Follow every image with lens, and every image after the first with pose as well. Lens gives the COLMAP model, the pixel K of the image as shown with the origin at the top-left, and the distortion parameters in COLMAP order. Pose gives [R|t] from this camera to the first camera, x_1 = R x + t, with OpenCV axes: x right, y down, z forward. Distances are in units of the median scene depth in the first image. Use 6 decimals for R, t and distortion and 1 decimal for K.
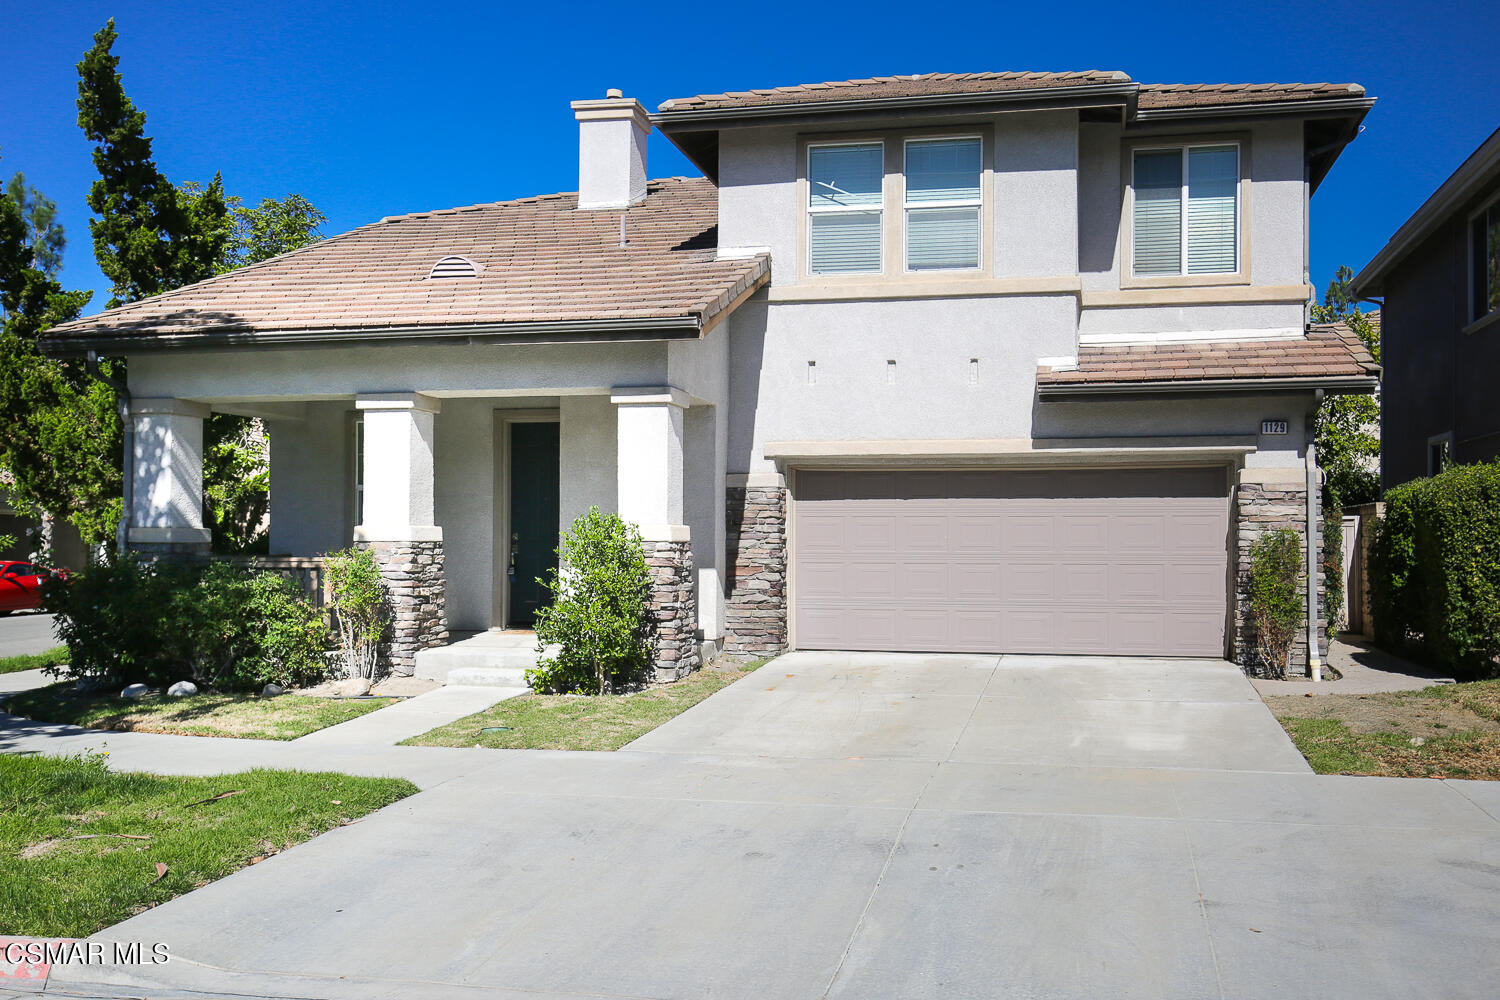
lens RADIAL K [[1175.2, 0, 750.3], [0, 1175.2, 515.9], [0, 0, 1]] dist [0.023272, 0.003842]
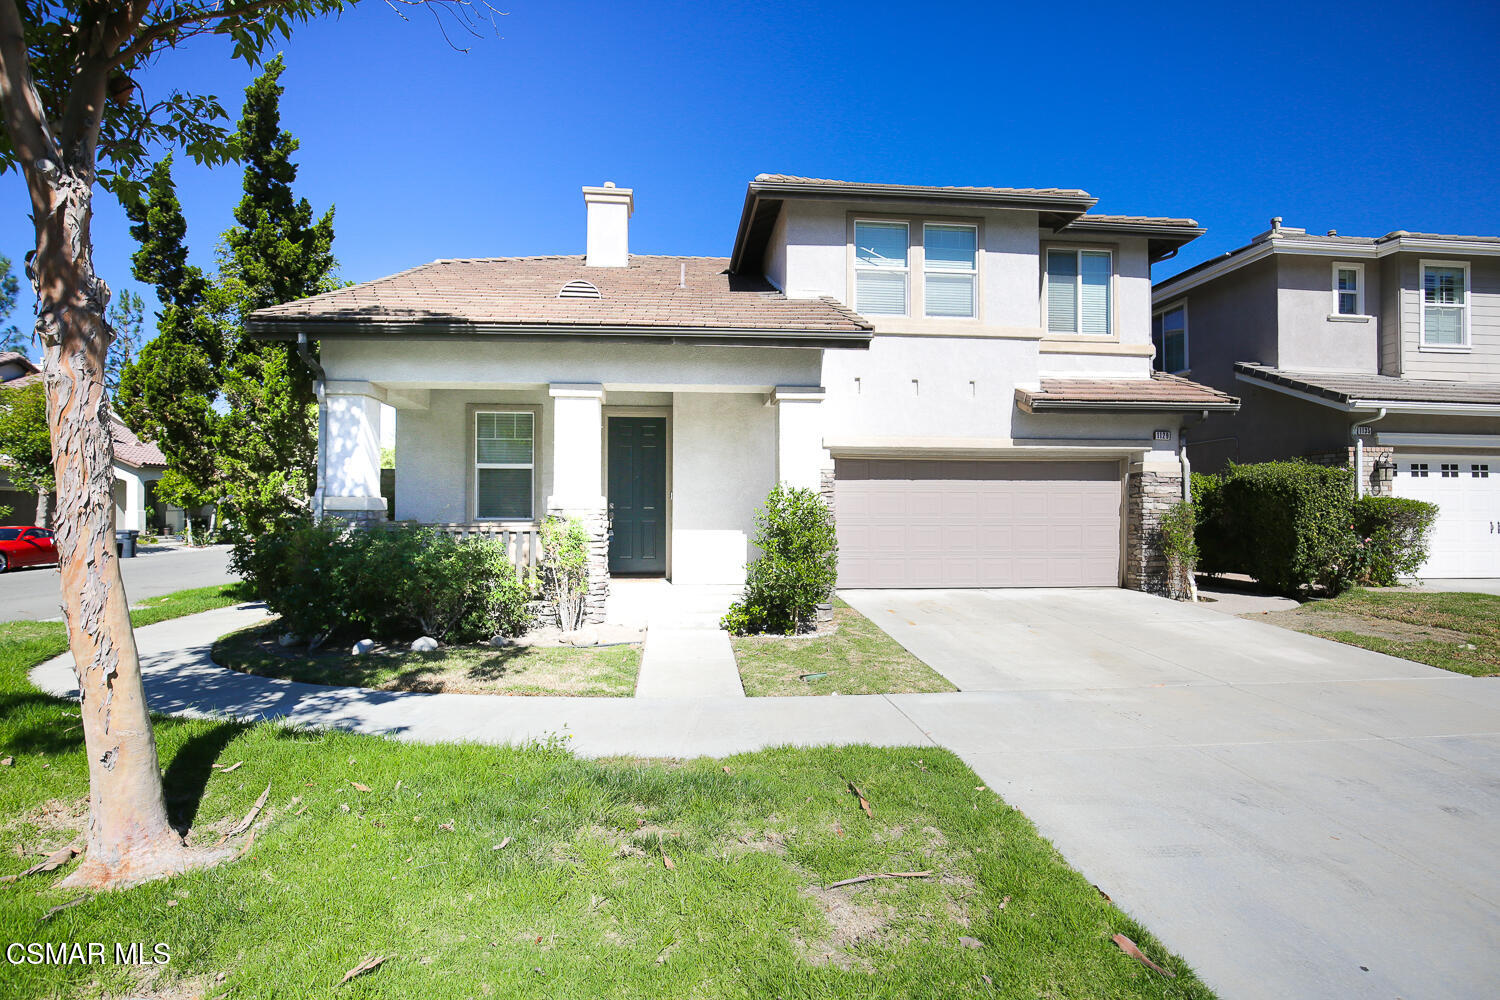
lens RADIAL K [[731.0, 0, 748.8], [0, 731.0, 499.7], [0, 0, 1]] dist [-0.019954, 0.001906]
pose [[0.964412, 0.004443, 0.264368, -0.306127], [-0.005859, 0.999972, 0.004566, 0.006826], [-0.264341, -0.005953, 0.964411, 0.226082]]
